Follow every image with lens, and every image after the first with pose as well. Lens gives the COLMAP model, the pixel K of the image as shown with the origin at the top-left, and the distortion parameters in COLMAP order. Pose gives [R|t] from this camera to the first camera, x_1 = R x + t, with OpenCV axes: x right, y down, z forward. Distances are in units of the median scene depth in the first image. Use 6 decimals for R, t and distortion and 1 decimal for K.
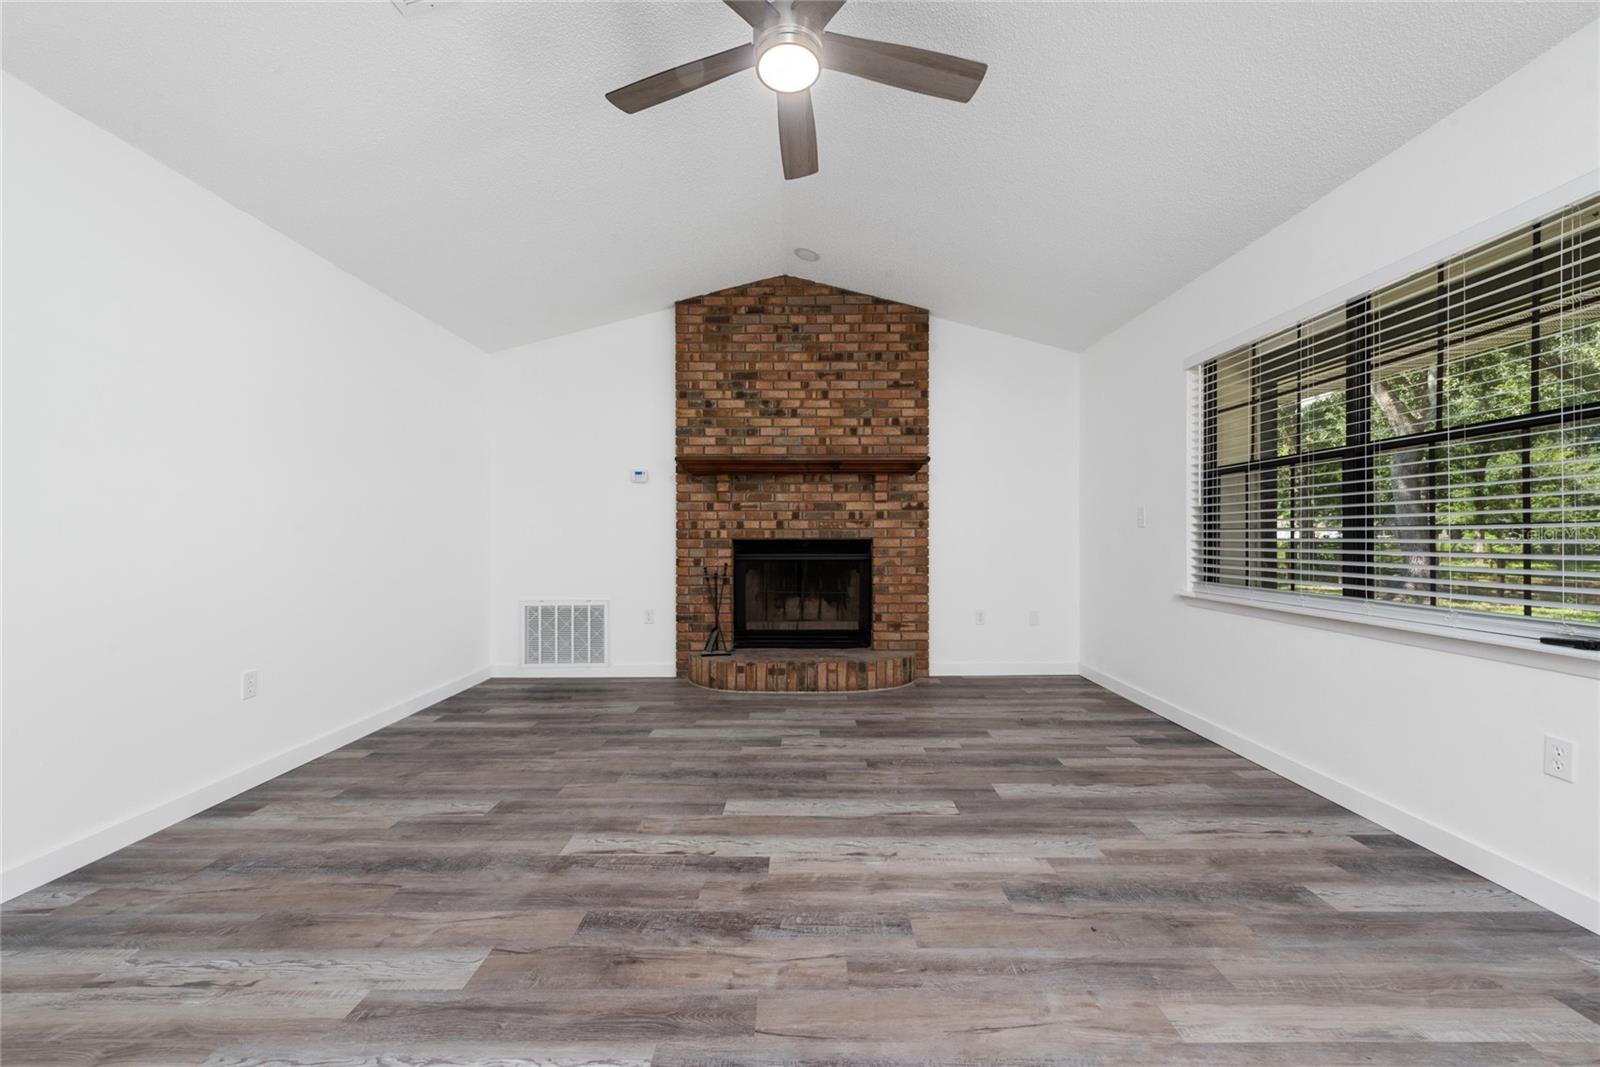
lens RADIAL K [[617.6, 0, 801.9], [0, 617.6, 529.5], [0, 0, 1]] dist [0.016751, -0.006036]
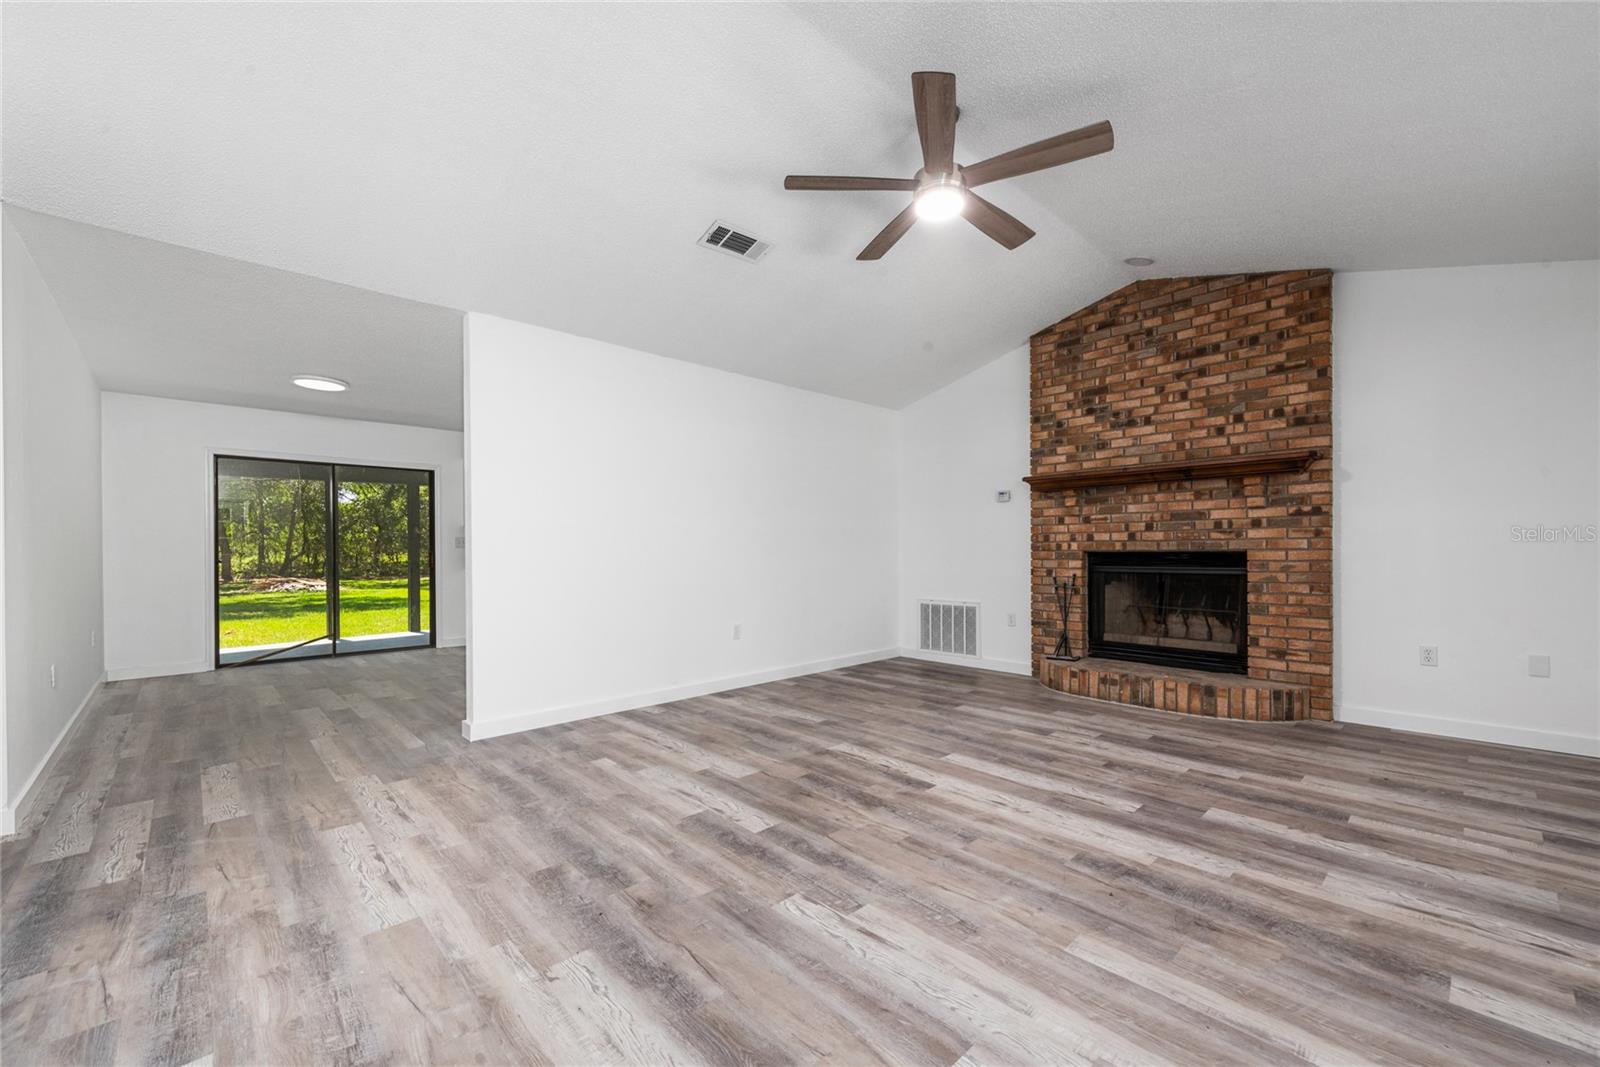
lens RADIAL K [[626.1, 0, 800.4], [0, 626.1, 536.5], [0, 0, 1]] dist [0.015471, -0.005465]
pose [[0.691176, -0.017427, -0.722476, 0.325349], [0.012804, 0.999848, -0.011868, -0.002460], [0.722573, -0.001048, 0.691294, -0.074160]]
